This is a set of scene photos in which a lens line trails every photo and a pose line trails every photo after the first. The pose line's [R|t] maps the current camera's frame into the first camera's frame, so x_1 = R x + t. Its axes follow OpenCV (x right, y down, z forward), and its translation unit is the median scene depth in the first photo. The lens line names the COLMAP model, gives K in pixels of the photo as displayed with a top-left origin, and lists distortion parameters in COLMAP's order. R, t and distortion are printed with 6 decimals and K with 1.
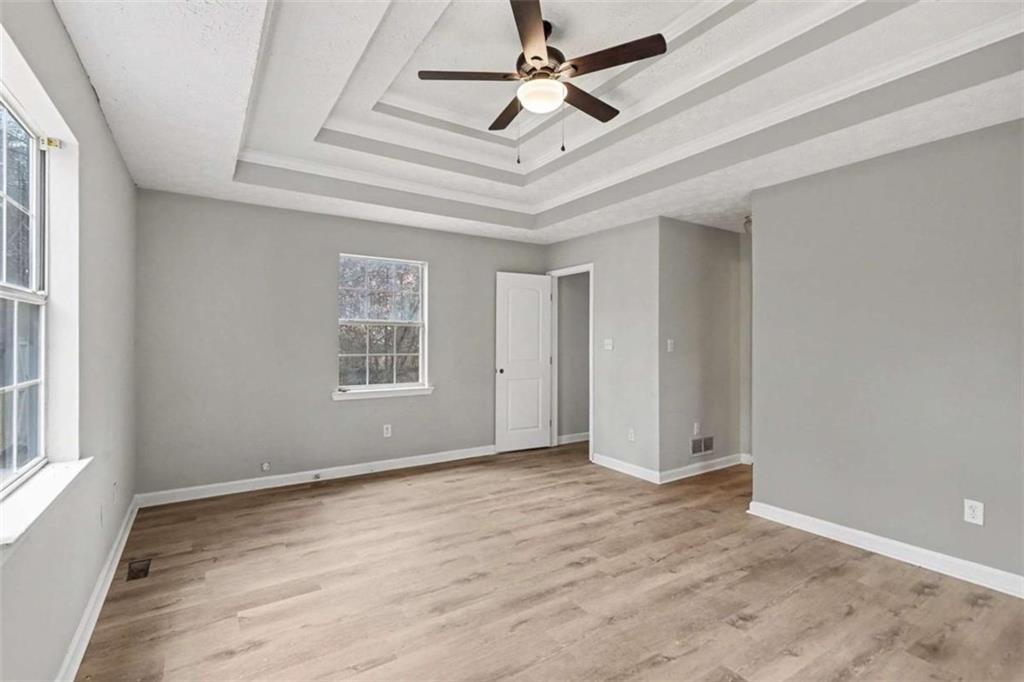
lens RADIAL K [[470.9, 0, 496.0], [0, 470.9, 338.6], [0, 0, 1]] dist [-0.002066, -0.000383]
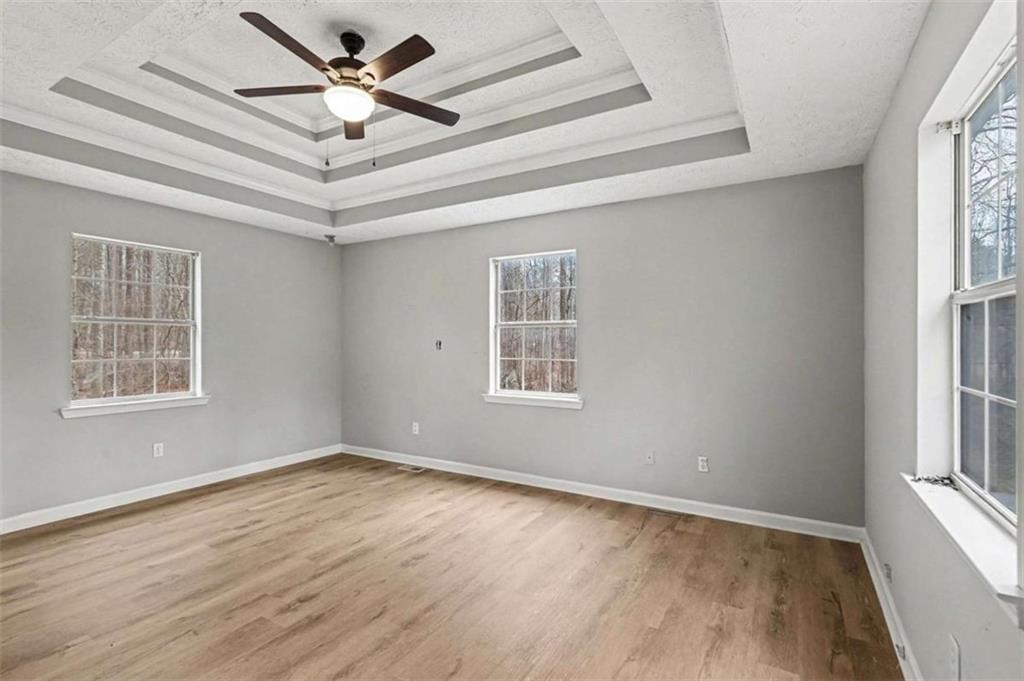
lens RADIAL K [[473.7, 0, 514.0], [0, 473.7, 339.1], [0, 0, 1]] dist [-0.001395, -0.000031]
pose [[-0.881626, -0.003265, -0.471938, 0.222985], [-0.002017, 0.999993, -0.003151, -0.001207], [0.471945, -0.001826, -0.881626, 1.770372]]
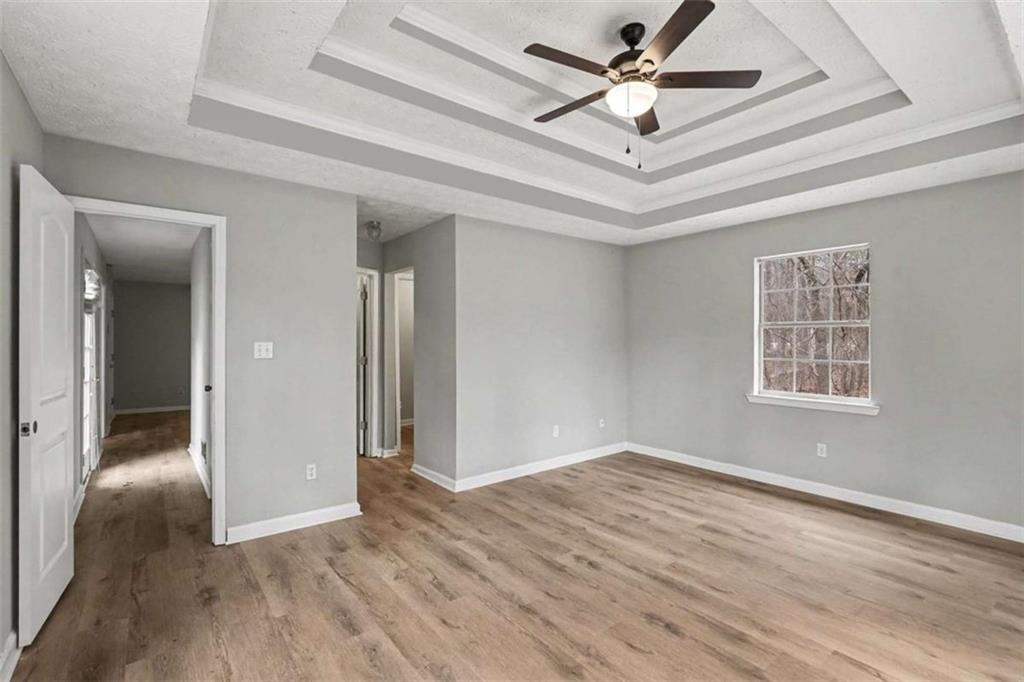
lens RADIAL K [[473.7, 0, 514.0], [0, 473.7, 339.6], [0, 0, 1]] dist [-0.001395, -0.000031]
pose [[-0.119989, -0.001027, 0.992775, -0.744490], [-0.001770, 0.999998, 0.000820, -0.006962], [-0.992774, -0.001658, -0.119990, 1.169291]]
